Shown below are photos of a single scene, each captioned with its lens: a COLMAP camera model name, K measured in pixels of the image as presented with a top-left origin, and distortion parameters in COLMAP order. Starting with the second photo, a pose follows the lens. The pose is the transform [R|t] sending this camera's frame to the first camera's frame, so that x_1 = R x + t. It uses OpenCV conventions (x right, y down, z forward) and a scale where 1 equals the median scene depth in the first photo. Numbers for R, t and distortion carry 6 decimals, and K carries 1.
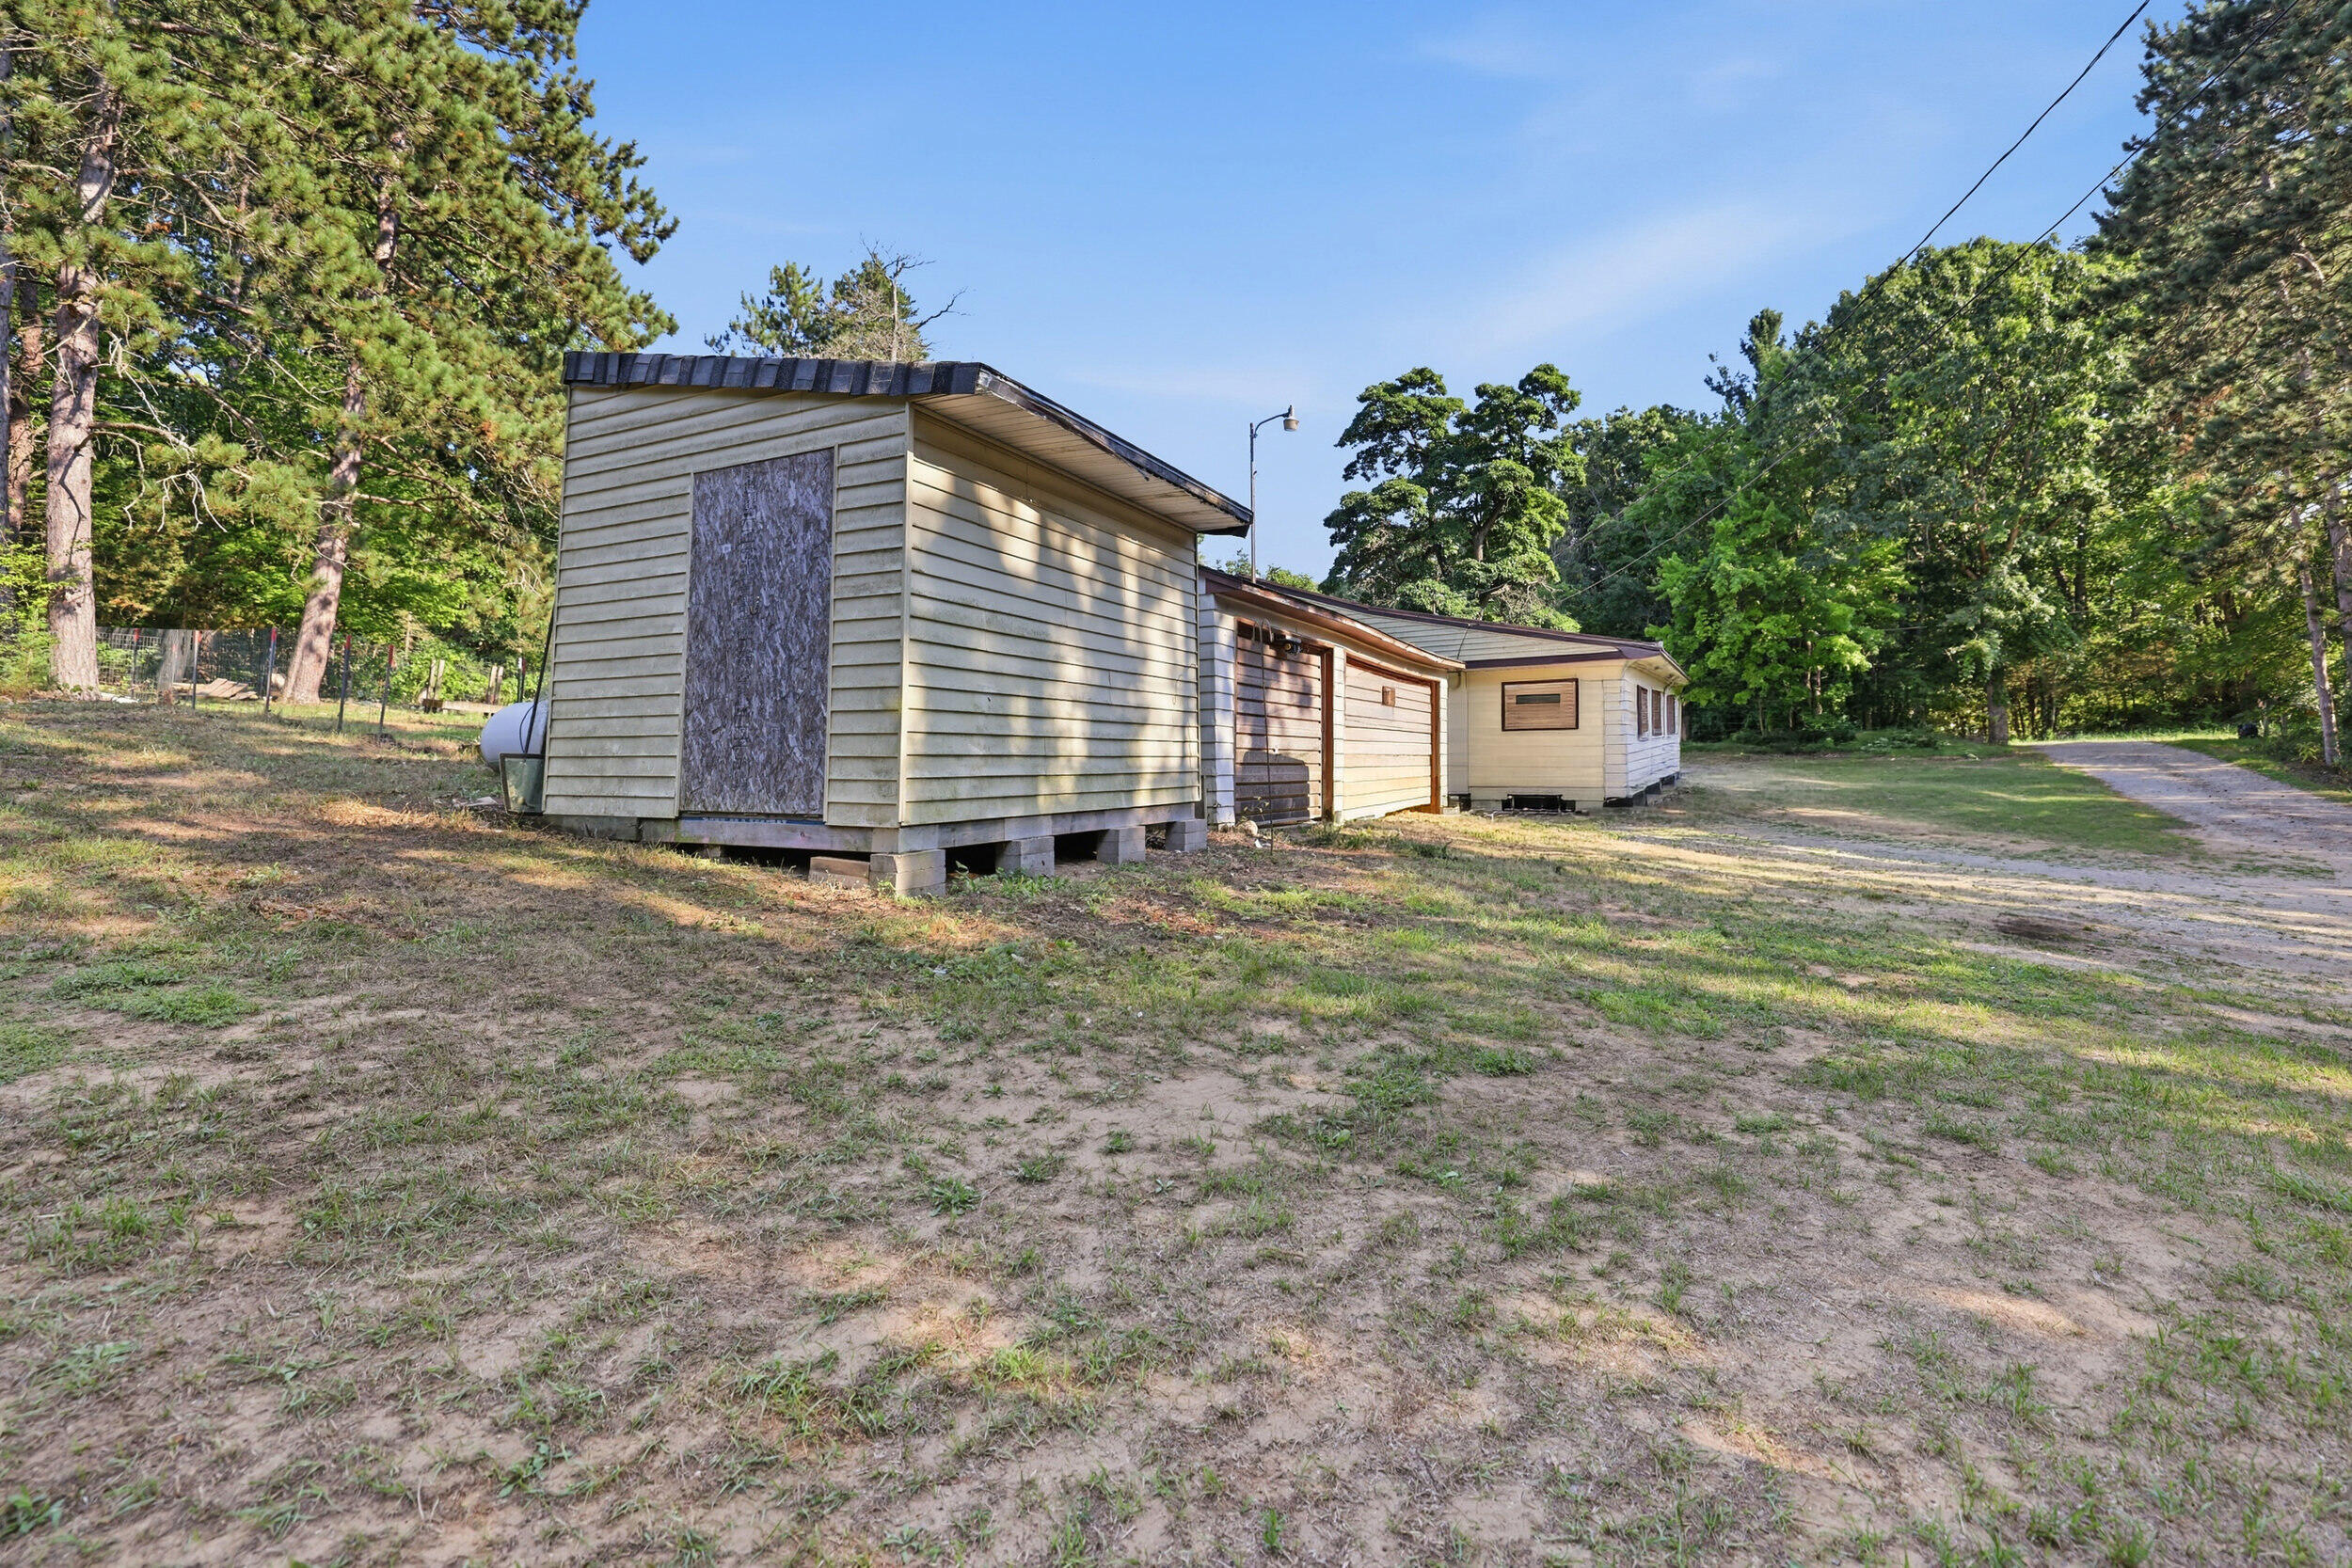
lens RADIAL K [[1017.0, 0, 1179.6], [0, 1017.0, 729.6], [0, 0, 1]] dist [-0.000298, -0.000225]
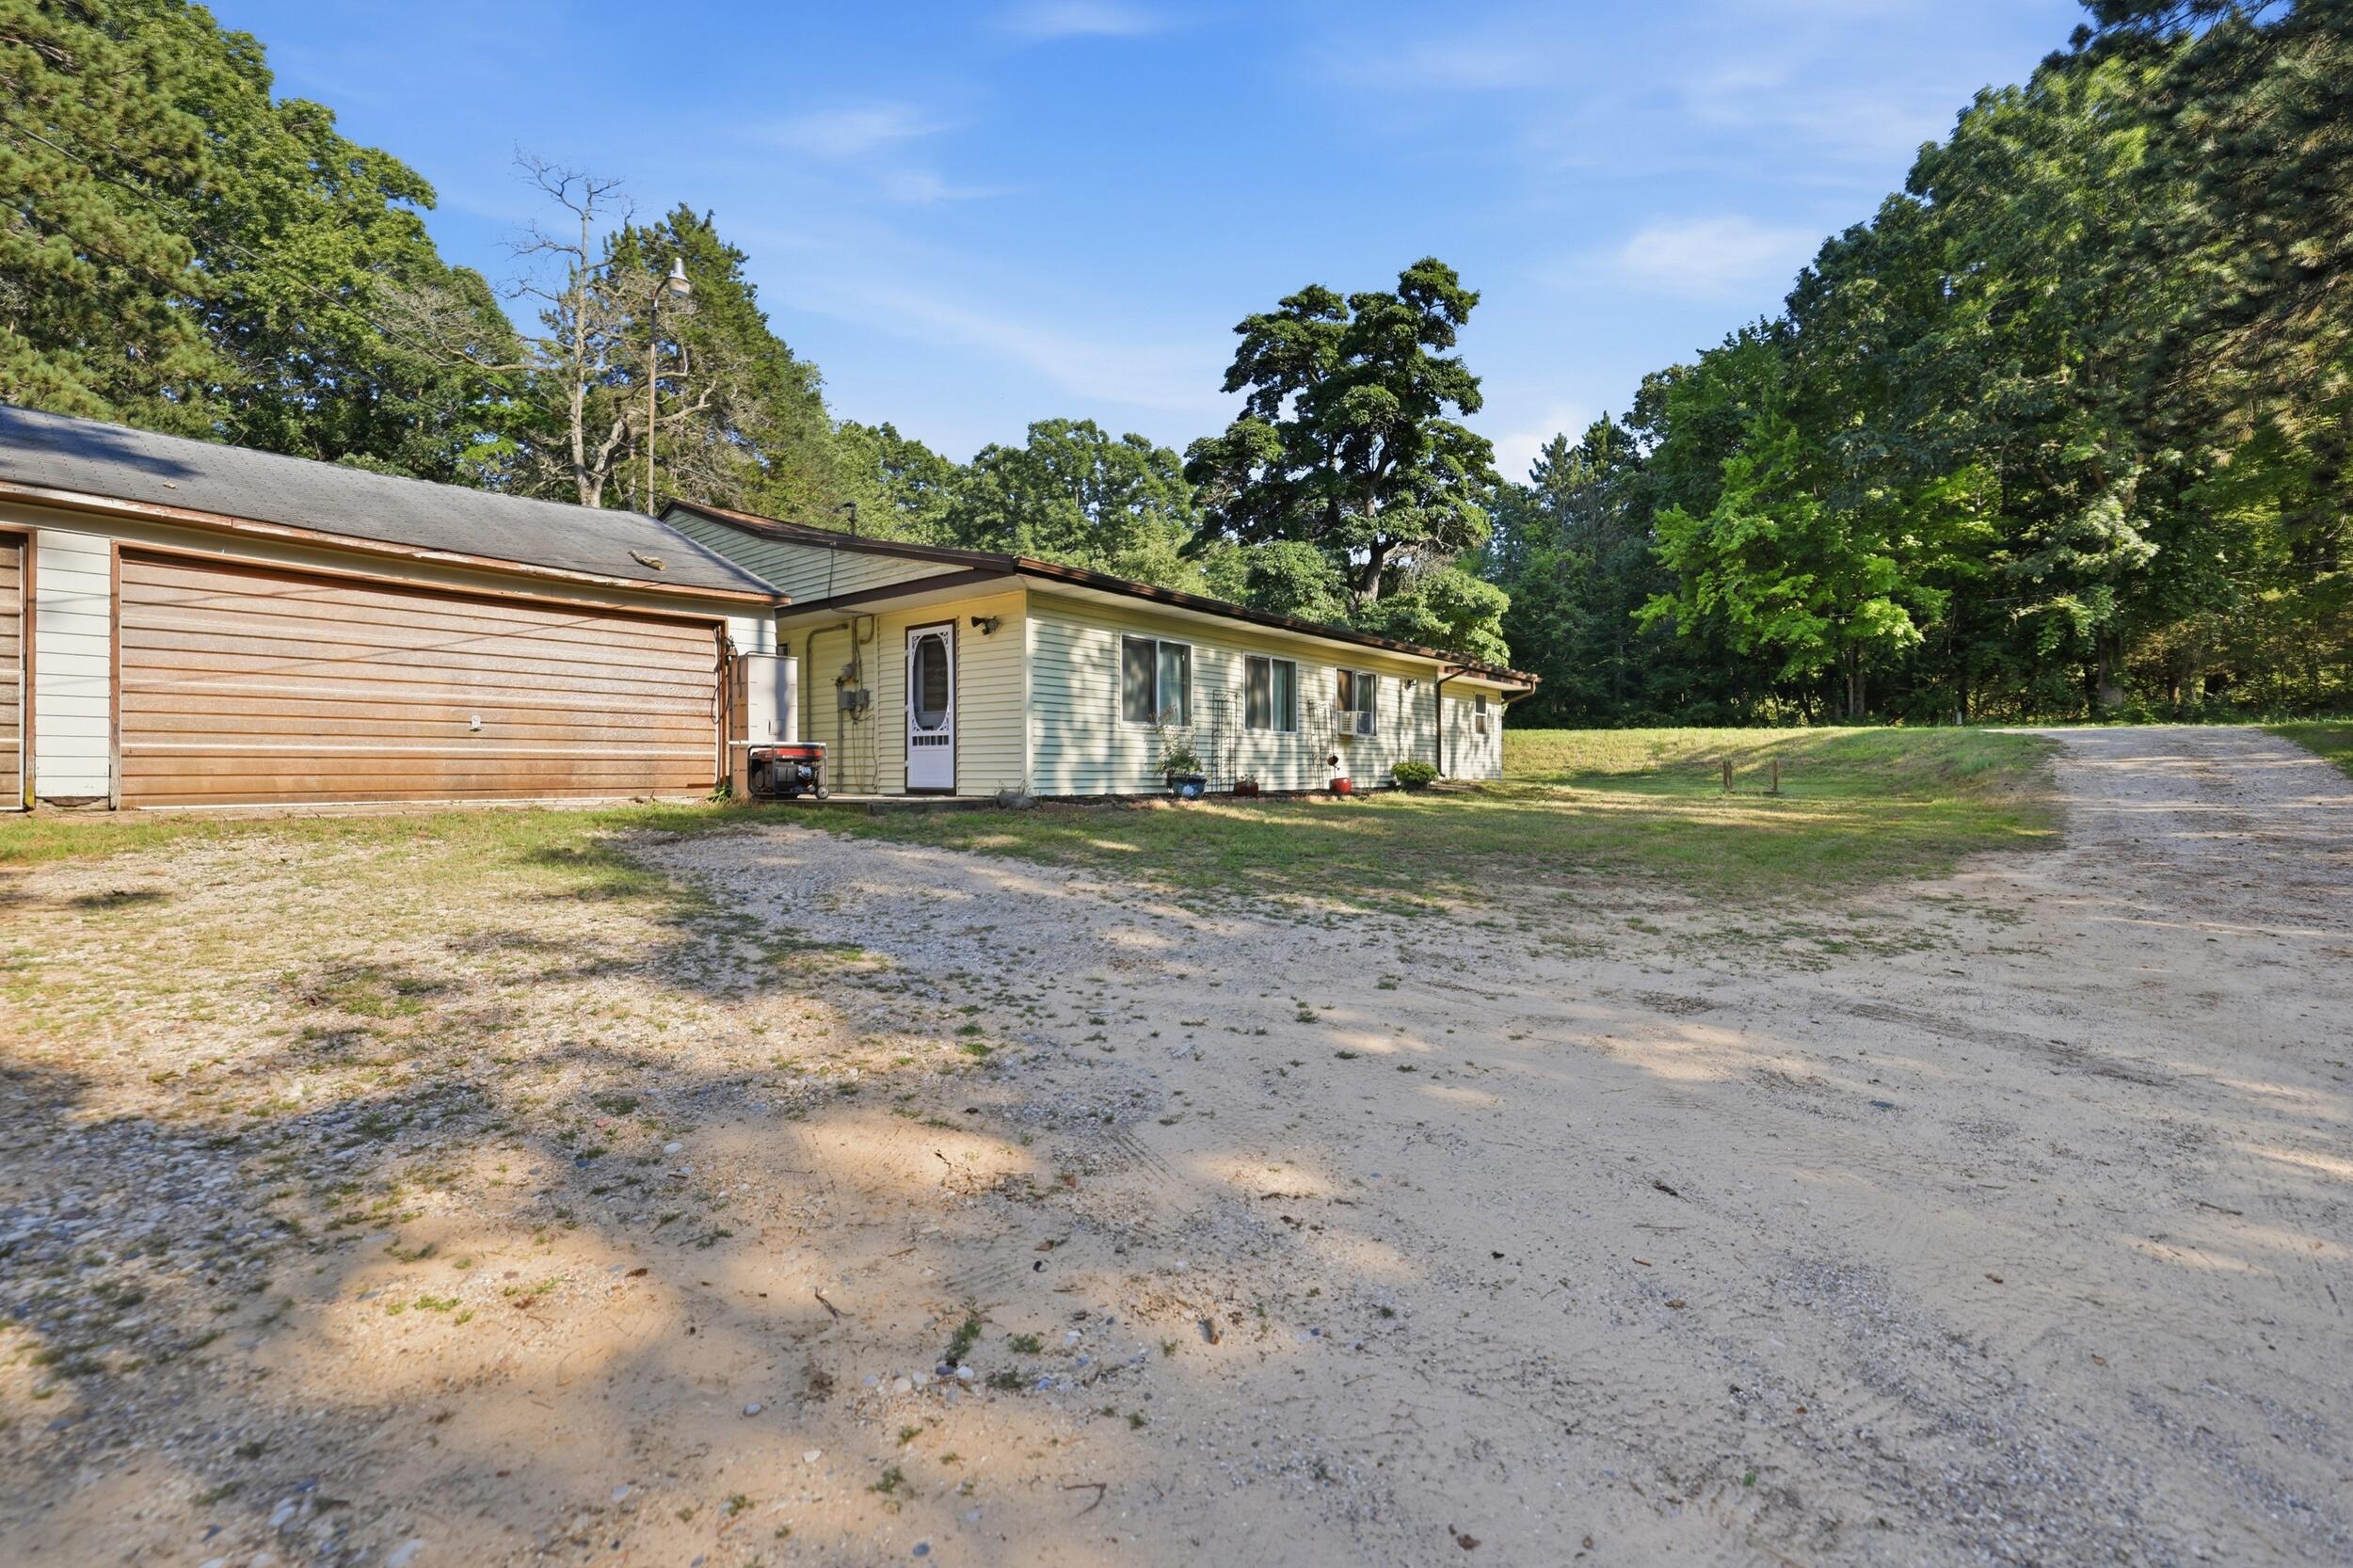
lens RADIAL K [[1019.3, 0, 1173.9], [0, 1019.3, 816.1], [0, 0, 1]] dist [-0.000611, -0.000170]
pose [[0.980478, 0.014620, -0.196083, 0.292356], [-0.000430, 0.997389, 0.072217, 0.017399], [0.196626, -0.070723, 0.977925, 0.129643]]
